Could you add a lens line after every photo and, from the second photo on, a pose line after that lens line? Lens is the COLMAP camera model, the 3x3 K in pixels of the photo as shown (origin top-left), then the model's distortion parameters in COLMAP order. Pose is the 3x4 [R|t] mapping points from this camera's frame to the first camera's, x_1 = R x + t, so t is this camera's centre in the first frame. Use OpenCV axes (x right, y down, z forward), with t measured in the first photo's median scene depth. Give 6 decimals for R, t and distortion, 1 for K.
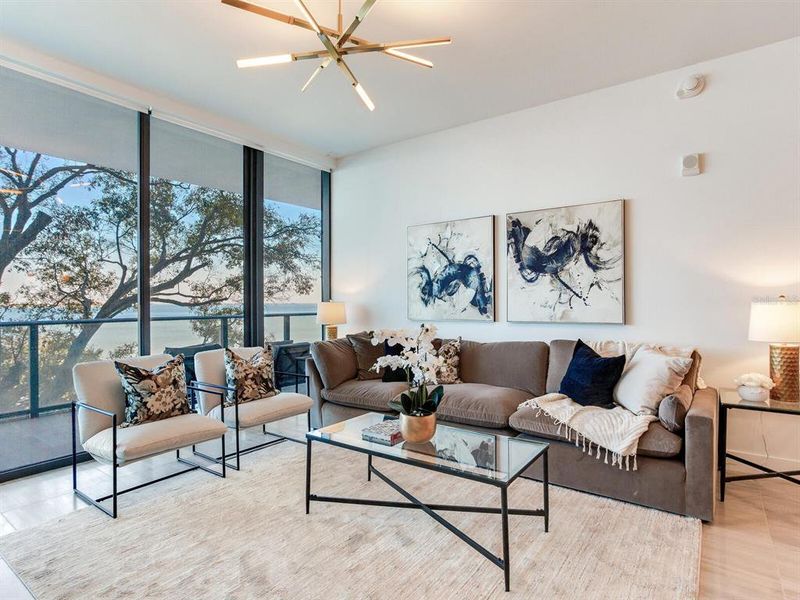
lens RADIAL K [[445.7, 0, 389.9], [0, 445.7, 305.4], [0, 0, 1]] dist [-0.041518, 0.023410]
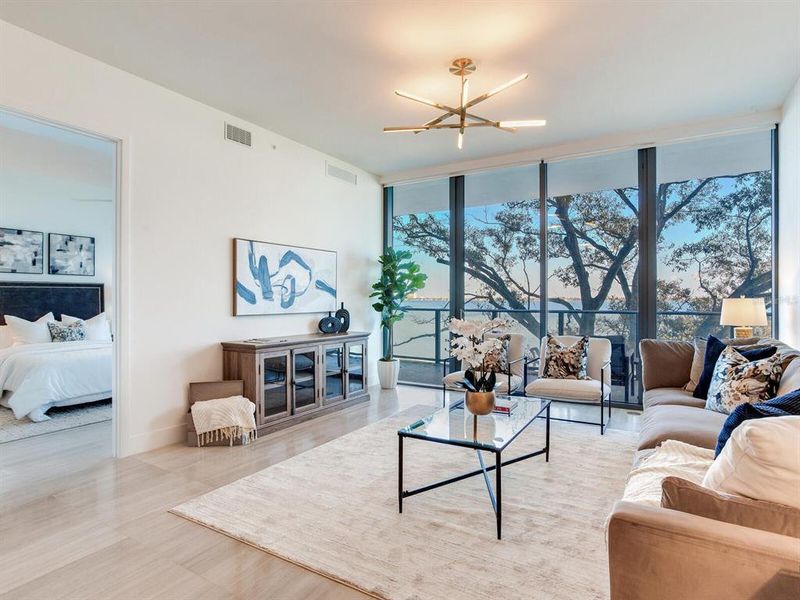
lens RADIAL K [[445.7, 0, 398.4], [0, 445.7, 297.8], [0, 0, 1]] dist [-0.041518, 0.023410]
pose [[0.076652, 0.002308, -0.997055, 0.872247], [-0.005479, 0.999983, 0.001893, -0.008665], [0.997043, 0.005317, 0.076663, 0.470889]]
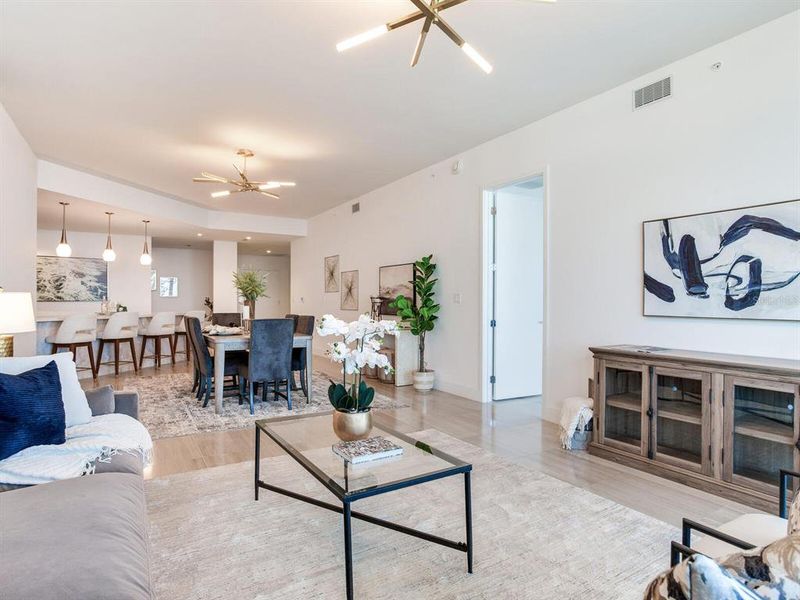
lens RADIAL K [[445.7, 0, 399.3], [0, 445.7, 299.1], [0, 0, 1]] dist [-0.041518, 0.023410]
pose [[-0.929224, 0.000221, 0.369518, -0.251016], [0.001987, 0.999988, 0.004398, 0.002621], [-0.369512, 0.004821, -0.929213, 1.268992]]
